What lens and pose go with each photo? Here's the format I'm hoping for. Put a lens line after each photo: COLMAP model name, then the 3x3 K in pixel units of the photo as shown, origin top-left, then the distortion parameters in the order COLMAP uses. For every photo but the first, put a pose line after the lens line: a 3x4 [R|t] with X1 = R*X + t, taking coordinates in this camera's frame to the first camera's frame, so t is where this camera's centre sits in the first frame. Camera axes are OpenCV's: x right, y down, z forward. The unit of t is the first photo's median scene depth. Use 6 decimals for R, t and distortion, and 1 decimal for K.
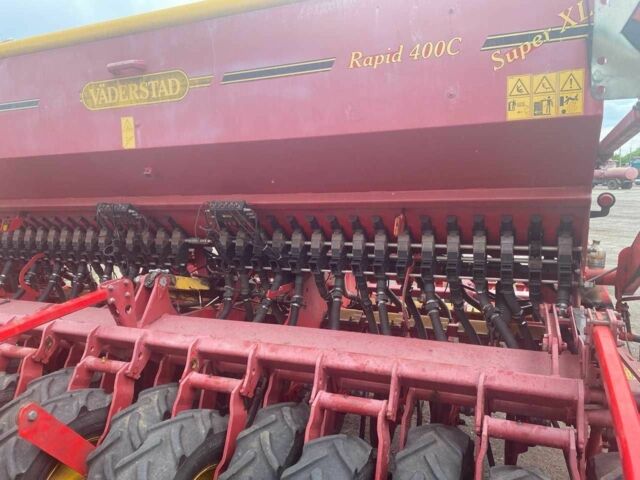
lens RADIAL K [[468.5, 0, 320.0], [0, 468.5, 240.0], [0, 0, 1]] dist [-0.000203, -0.008909]
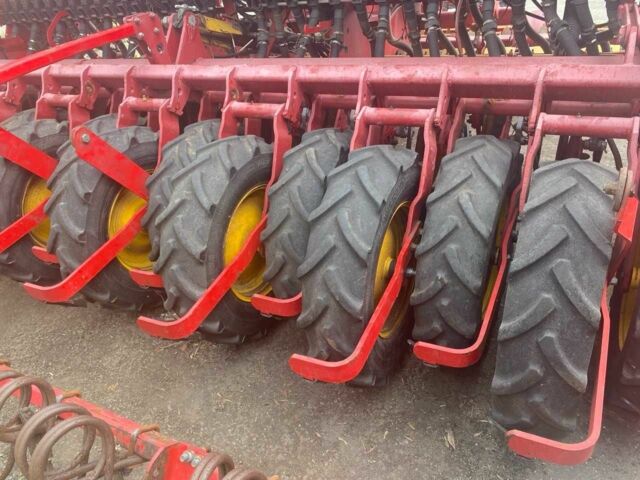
lens RADIAL K [[468.5, 0, 320.0], [0, 468.5, 240.0], [0, 0, 1]] dist [-0.000203, -0.008909]
pose [[0.995353, -0.019652, -0.094265, -0.005064], [0.055209, 0.918538, 0.391459, 0.181876], [0.078894, -0.394844, 0.915355, 0.002892]]
